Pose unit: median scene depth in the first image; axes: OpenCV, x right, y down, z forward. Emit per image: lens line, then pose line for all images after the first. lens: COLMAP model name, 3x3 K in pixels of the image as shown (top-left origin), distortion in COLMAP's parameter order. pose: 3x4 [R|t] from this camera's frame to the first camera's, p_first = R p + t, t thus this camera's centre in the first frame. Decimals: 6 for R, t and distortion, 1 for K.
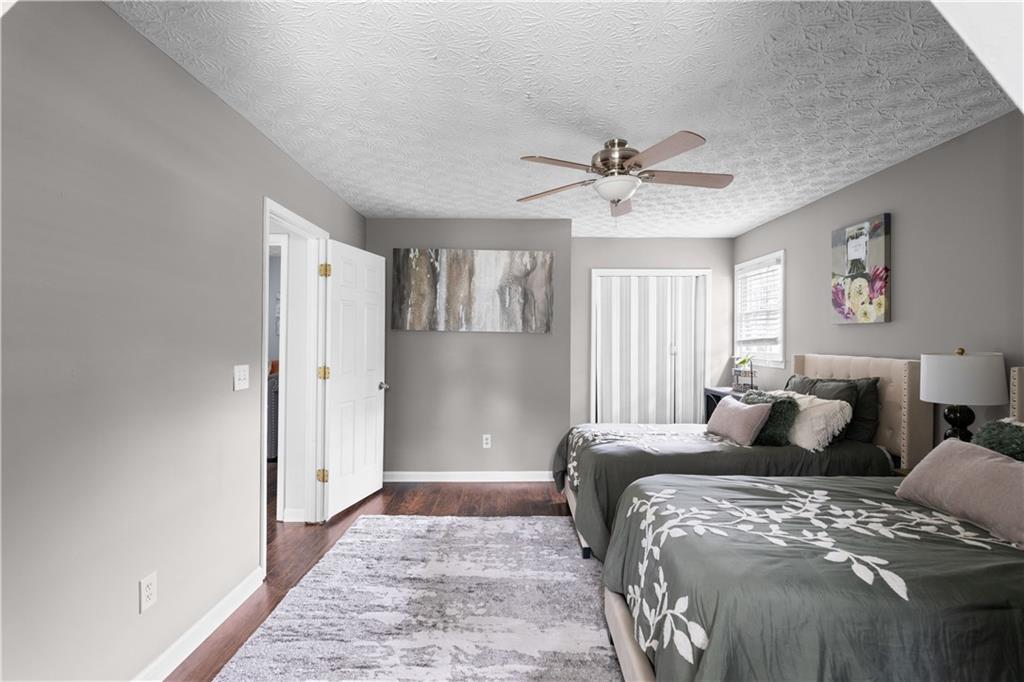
lens RADIAL K [[471.5, 0, 516.2], [0, 471.5, 337.6], [0, 0, 1]] dist [-0.001343, -0.000058]
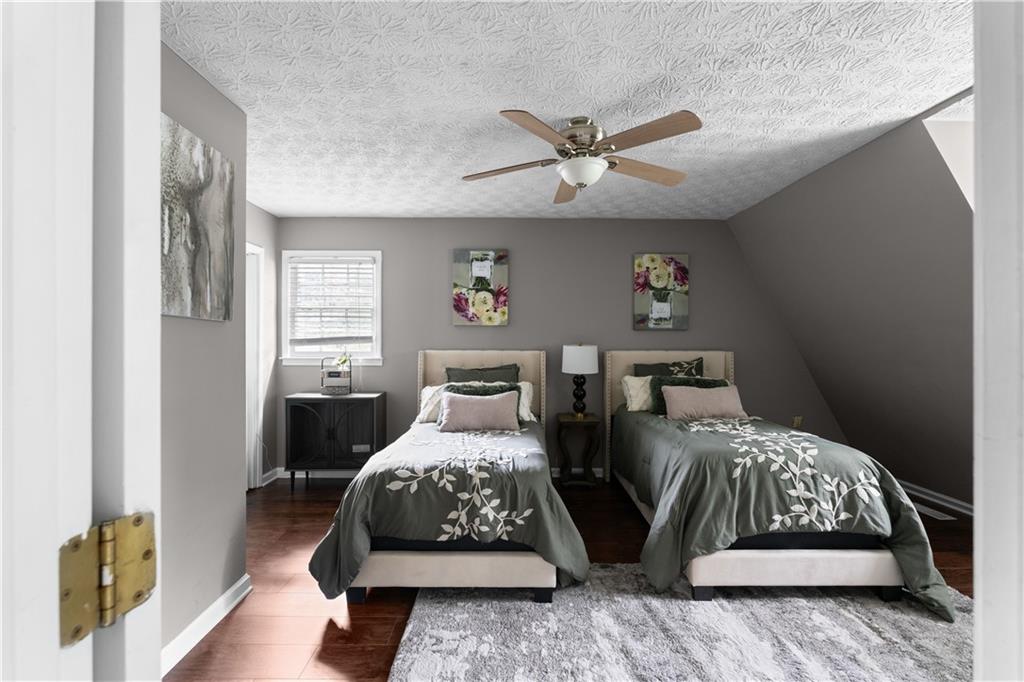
lens RADIAL K [[451.6, 0, 514.6], [0, 451.6, 343.5], [0, 0, 1]] dist [-0.001624, 0.000305]
pose [[-0.013357, -0.003580, 0.999904, -0.530692], [-0.000064, 0.999994, 0.003579, 0.015663], [-0.999911, -0.000016, -0.013358, 0.897484]]
